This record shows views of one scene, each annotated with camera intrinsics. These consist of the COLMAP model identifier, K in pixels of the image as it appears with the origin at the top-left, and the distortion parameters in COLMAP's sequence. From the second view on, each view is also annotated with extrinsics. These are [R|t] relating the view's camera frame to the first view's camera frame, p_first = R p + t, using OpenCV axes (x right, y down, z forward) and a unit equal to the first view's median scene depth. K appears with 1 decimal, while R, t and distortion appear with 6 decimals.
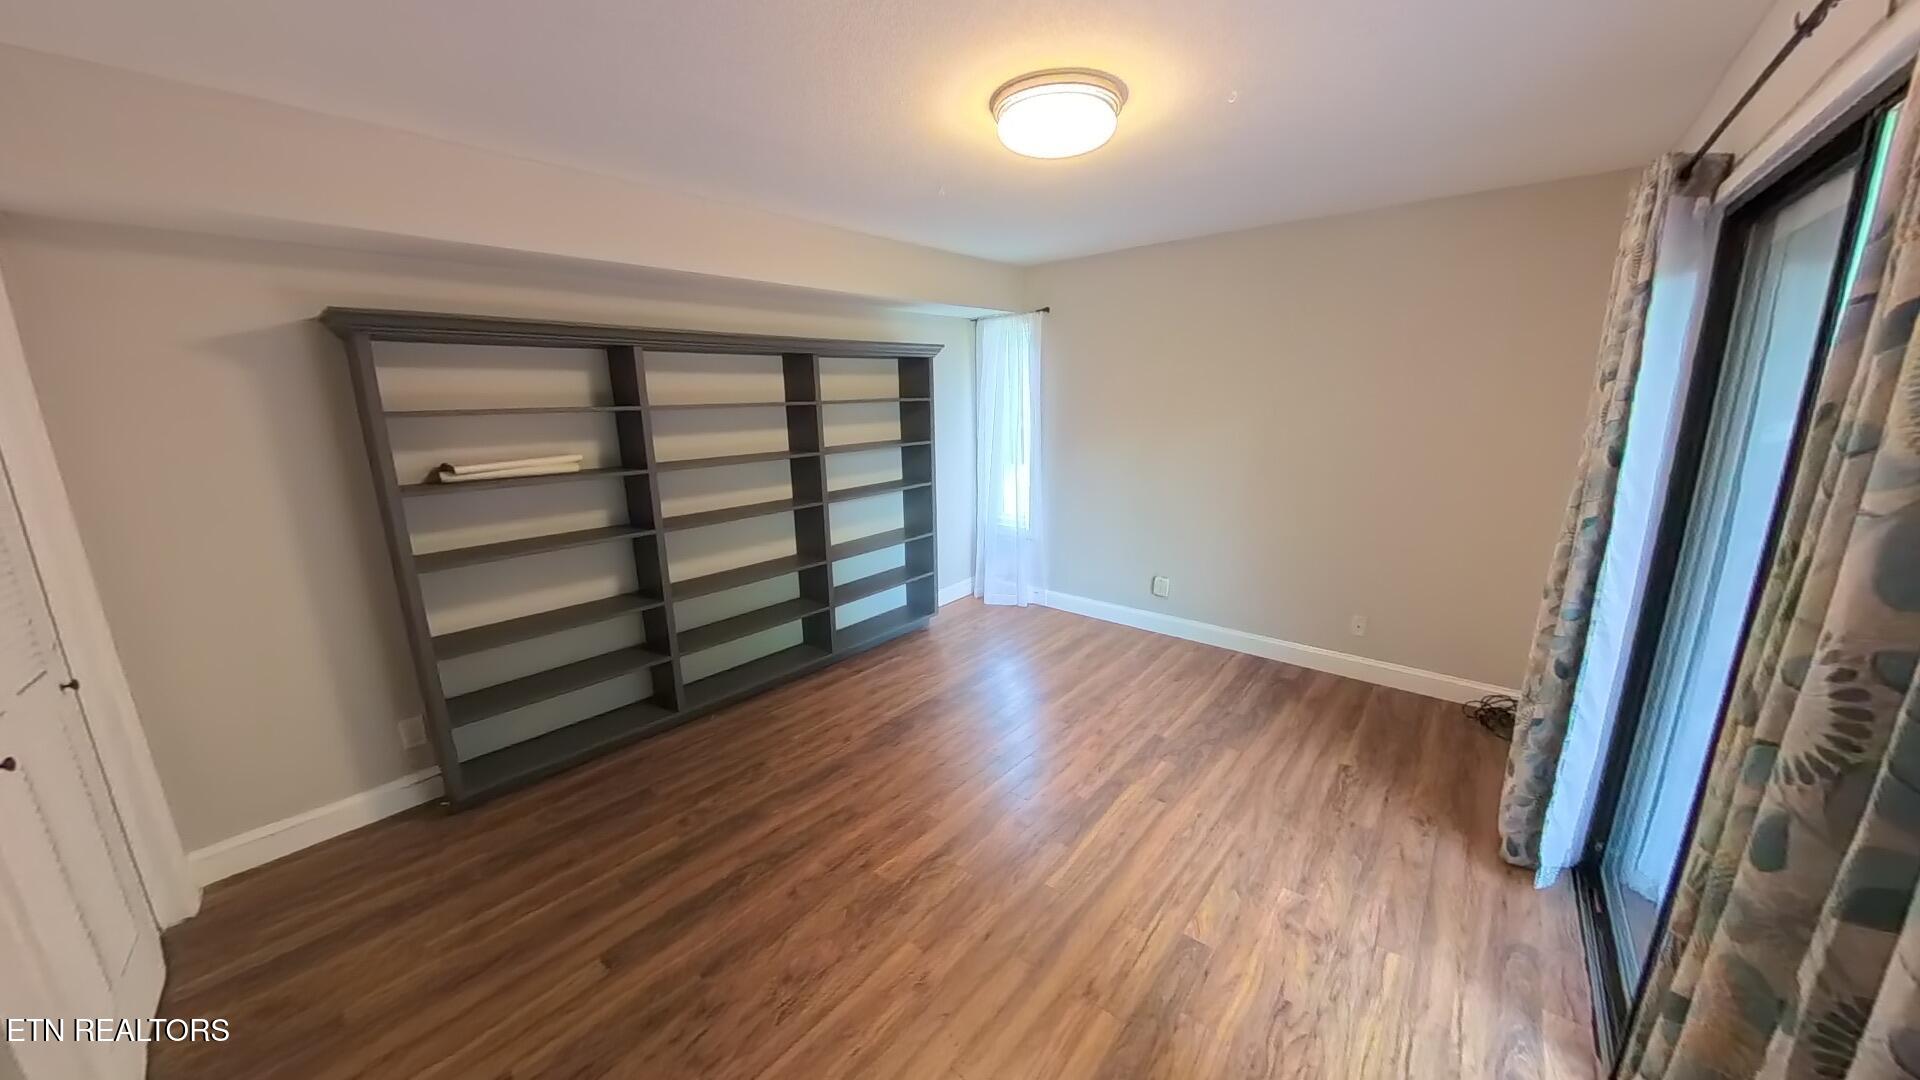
lens RADIAL K [[628.9, 0, 960.0], [0, 628.9, 540.0], [0, 0, 1]] dist [-0.040630, 0.011841]
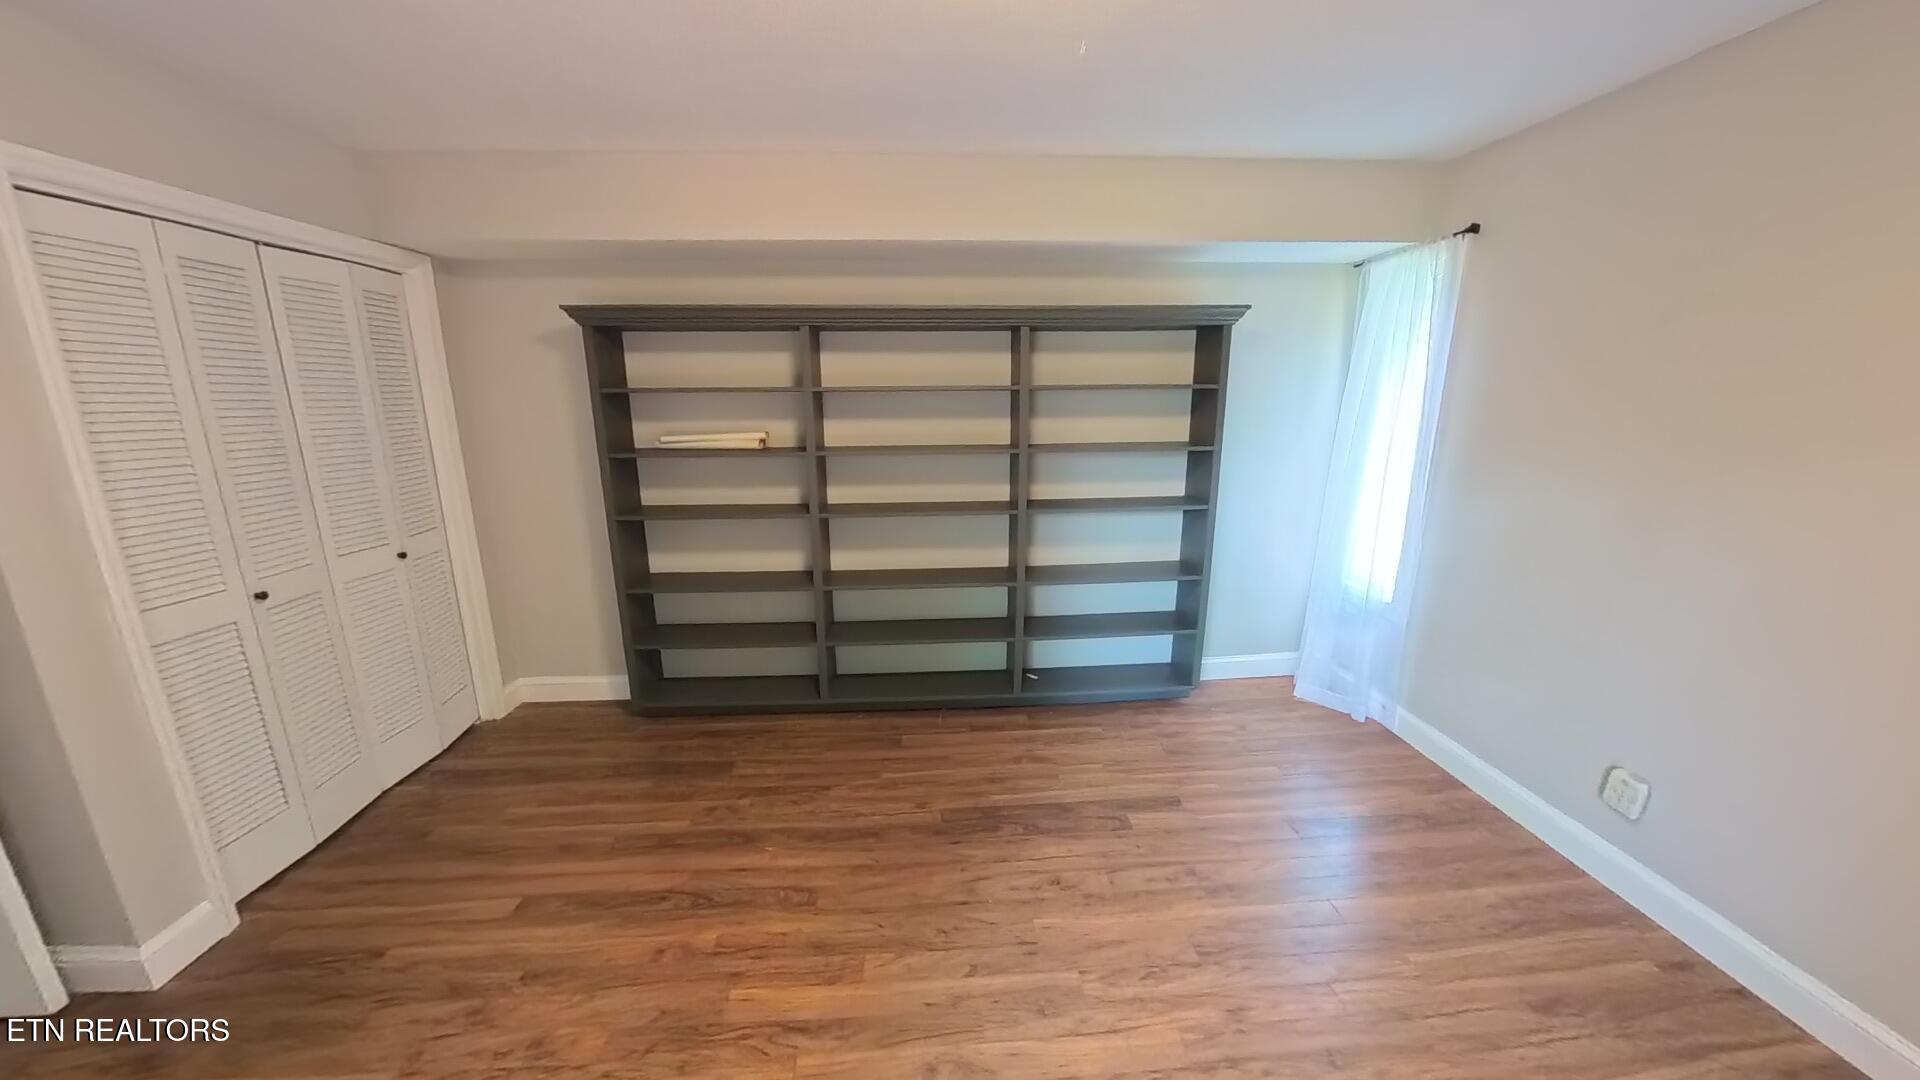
lens RADIAL K [[628.9, 0, 960.0], [0, 628.9, 540.0], [0, 0, 1]] dist [-0.040630, 0.011841]
pose [[0.696461, 0.182632, -0.693965, 0.332035], [-0.164754, 0.981934, 0.093071, -0.097082], [0.698426, 0.049513, 0.713968, 0.411796]]
